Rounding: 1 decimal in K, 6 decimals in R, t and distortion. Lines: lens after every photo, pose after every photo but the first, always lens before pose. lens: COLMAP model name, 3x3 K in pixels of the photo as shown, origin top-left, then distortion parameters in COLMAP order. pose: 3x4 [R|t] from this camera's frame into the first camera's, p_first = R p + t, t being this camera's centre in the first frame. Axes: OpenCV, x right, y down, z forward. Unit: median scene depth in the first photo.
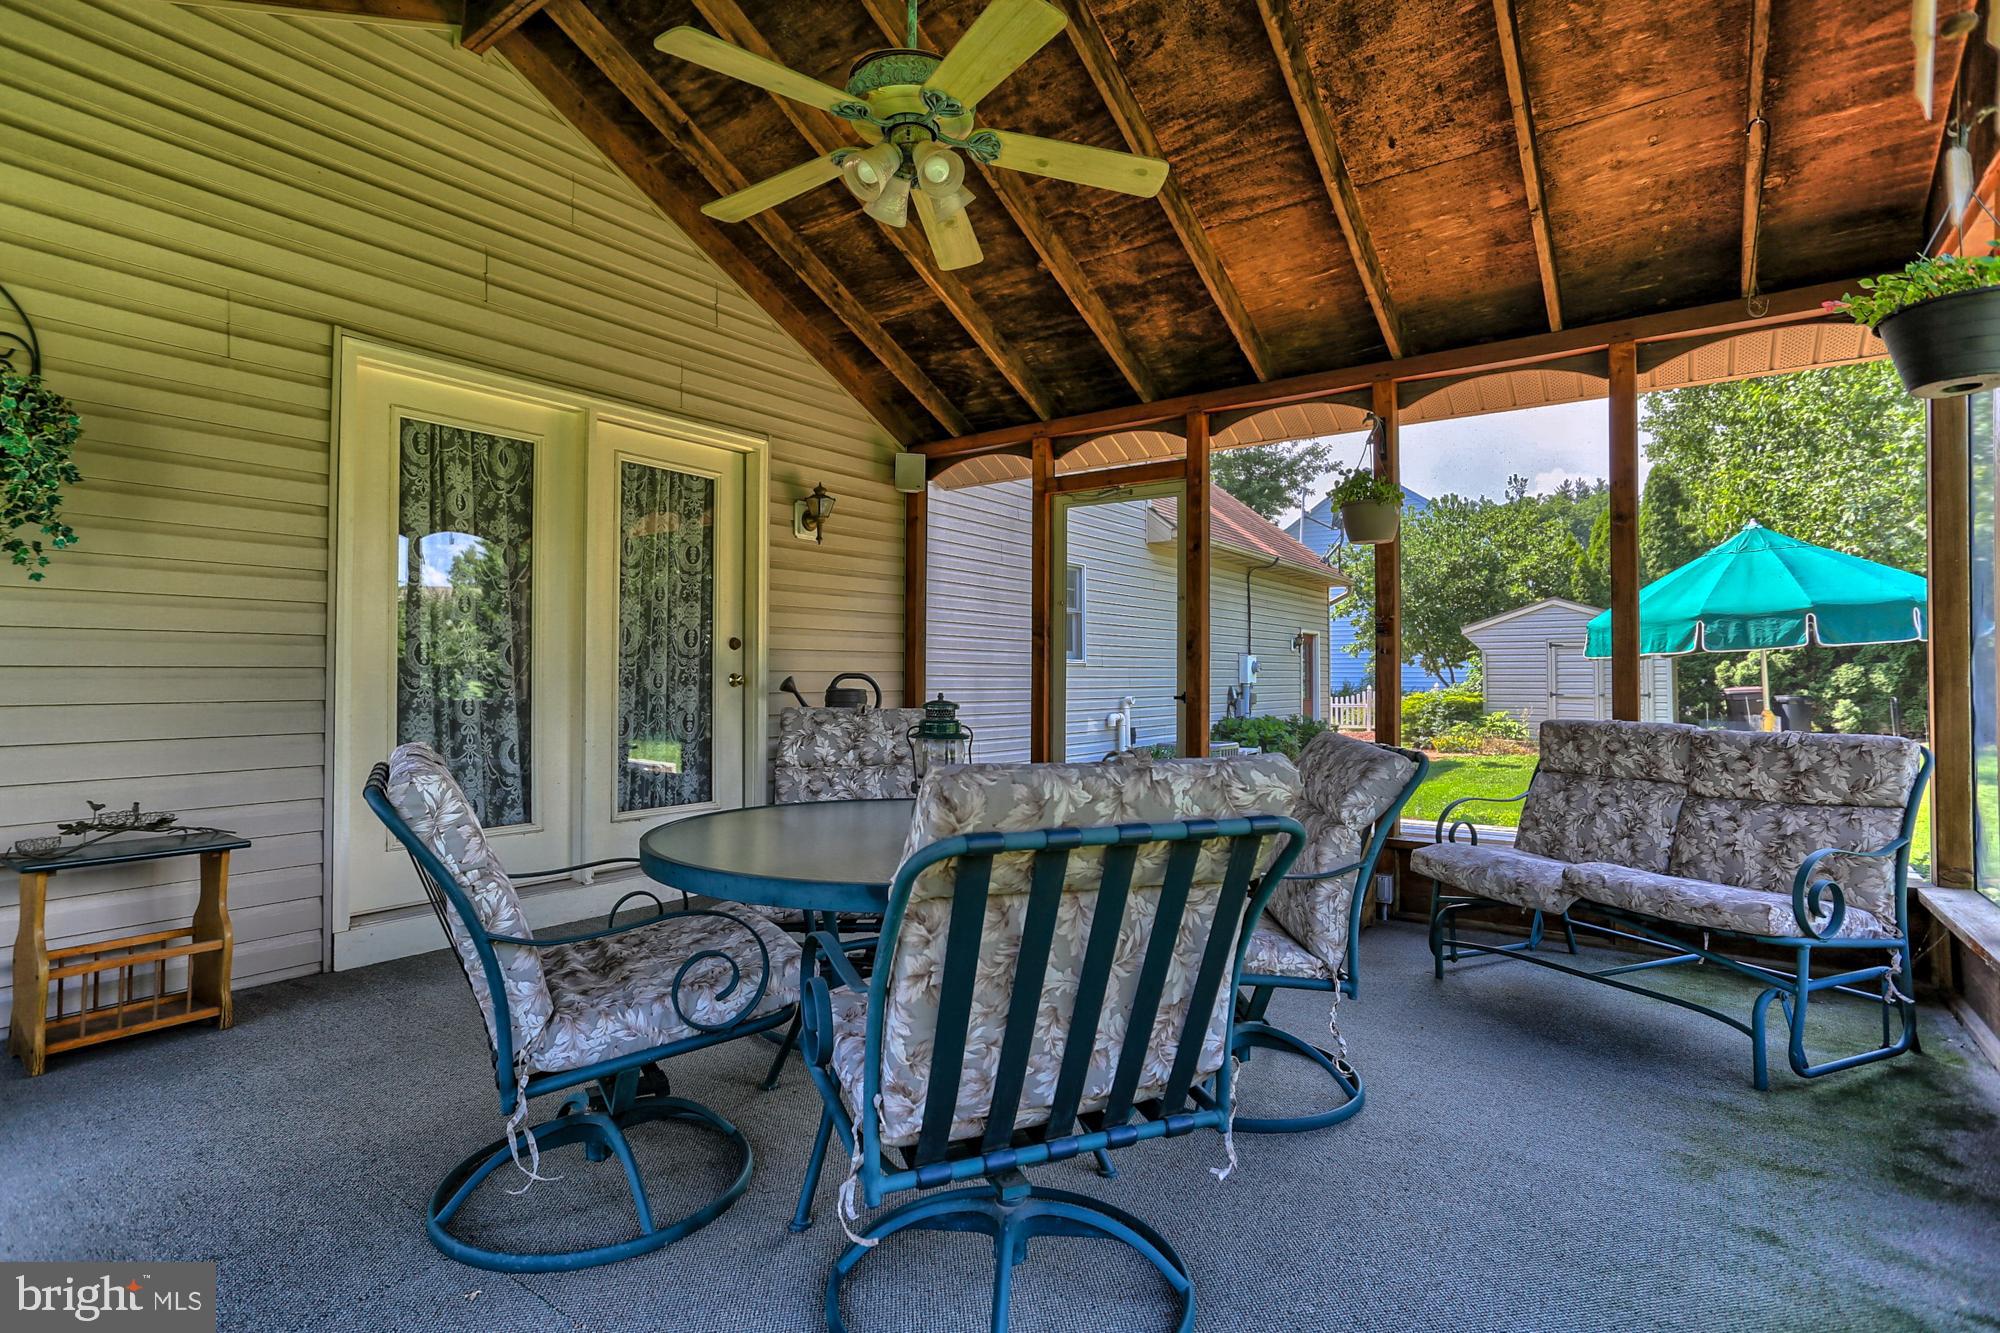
lens RADIAL K [[1002.3, 0, 1000.0], [0, 1002.3, 666.5], [0, 0, 1]] dist [-0.000130, -0.000080]
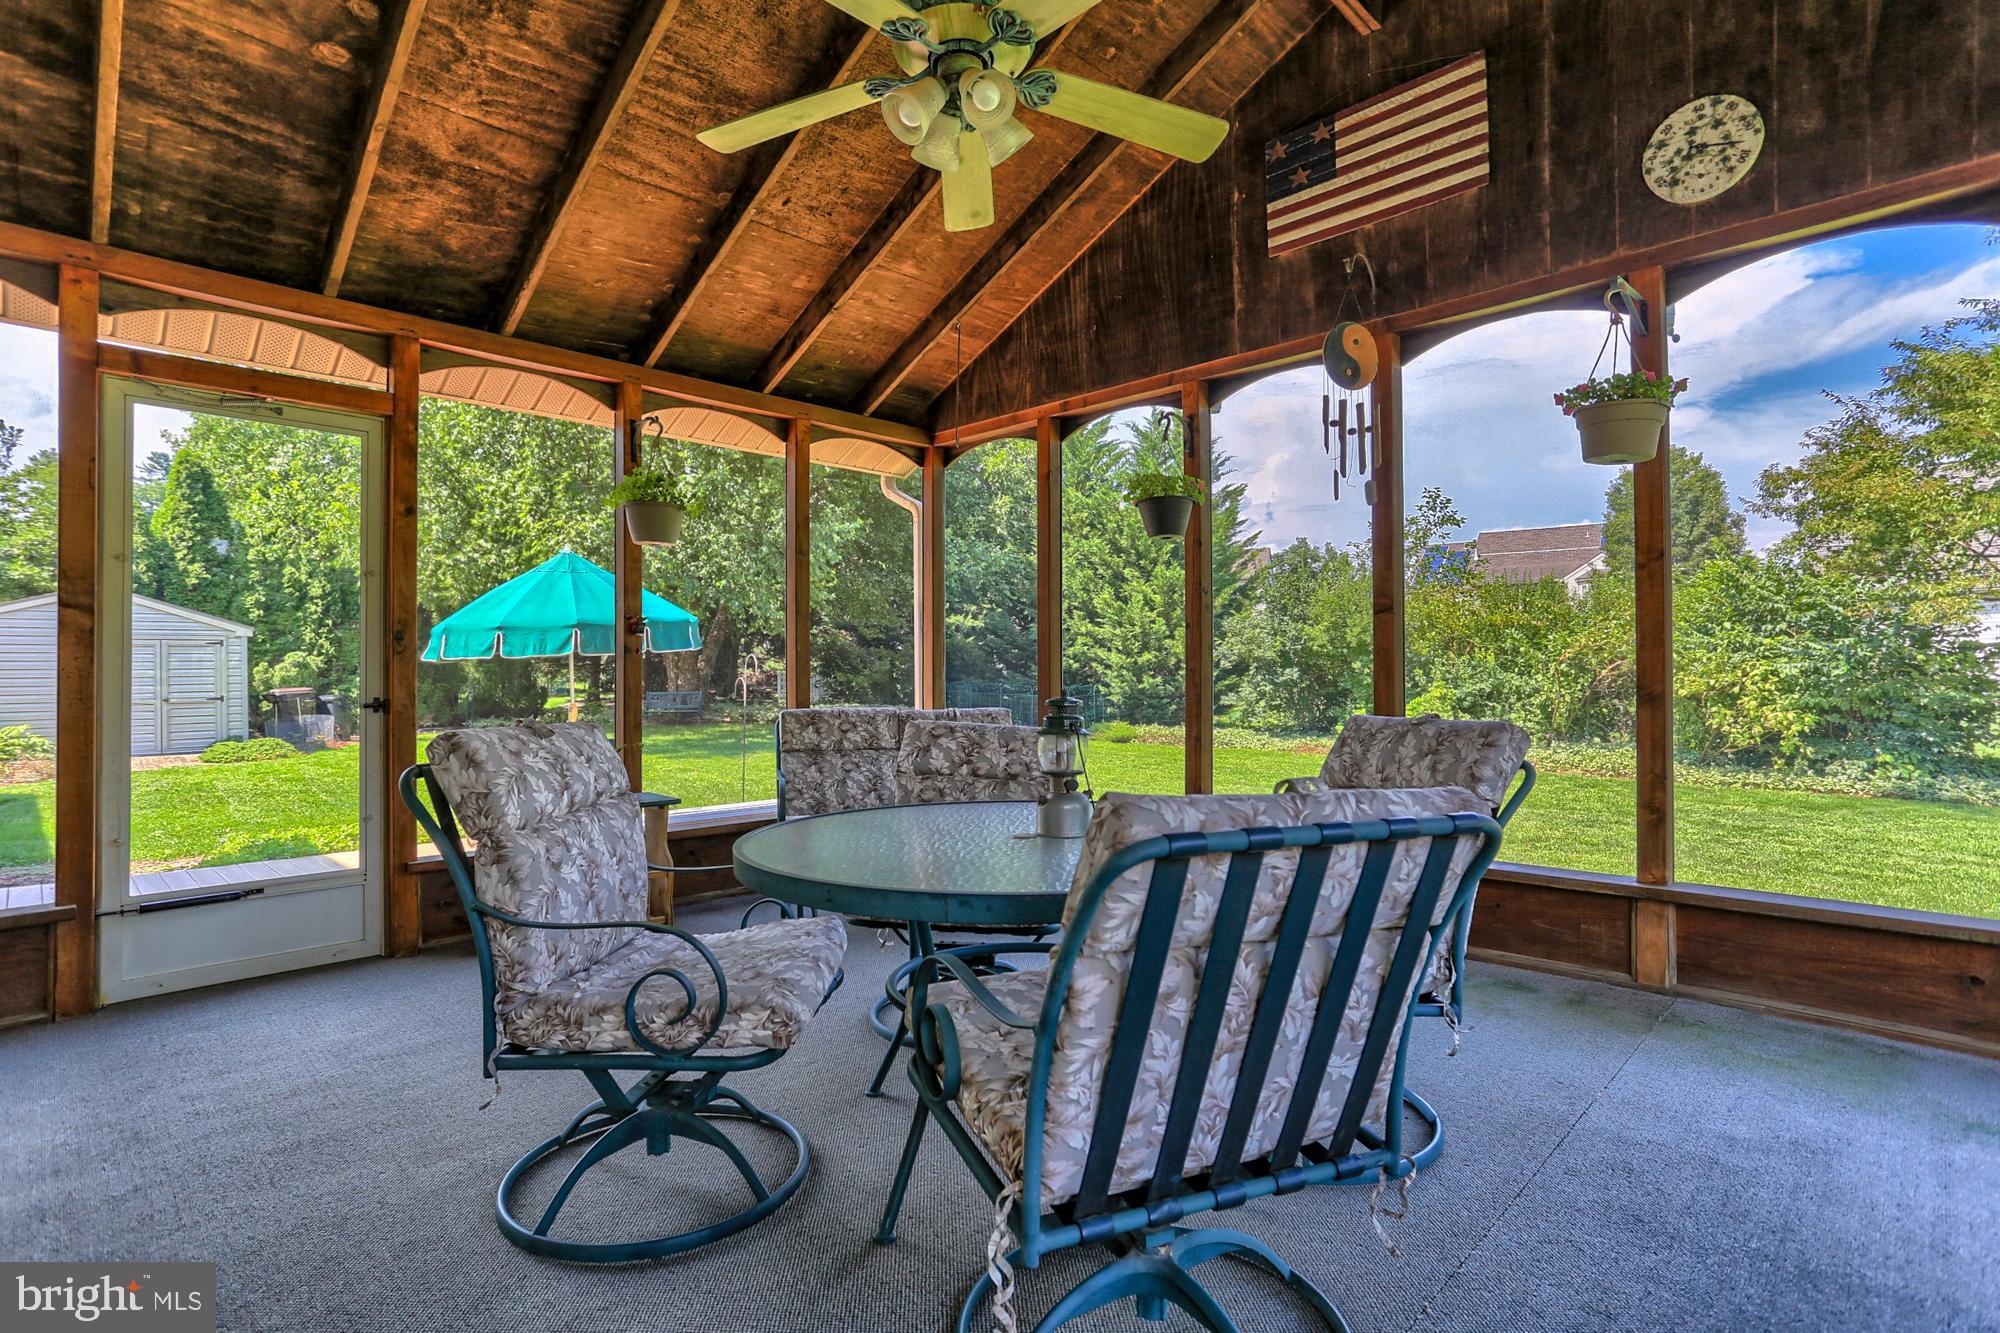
lens RADIAL K [[1002.3, 0, 1000.0], [0, 1002.3, 666.5], [0, 0, 1]] dist [-0.000130, -0.000080]
pose [[0.152151, 0.002751, 0.988353, -0.488503], [-0.000821, 0.999996, -0.002657, 0.001645], [-0.988357, -0.000408, 0.152153, 0.422753]]
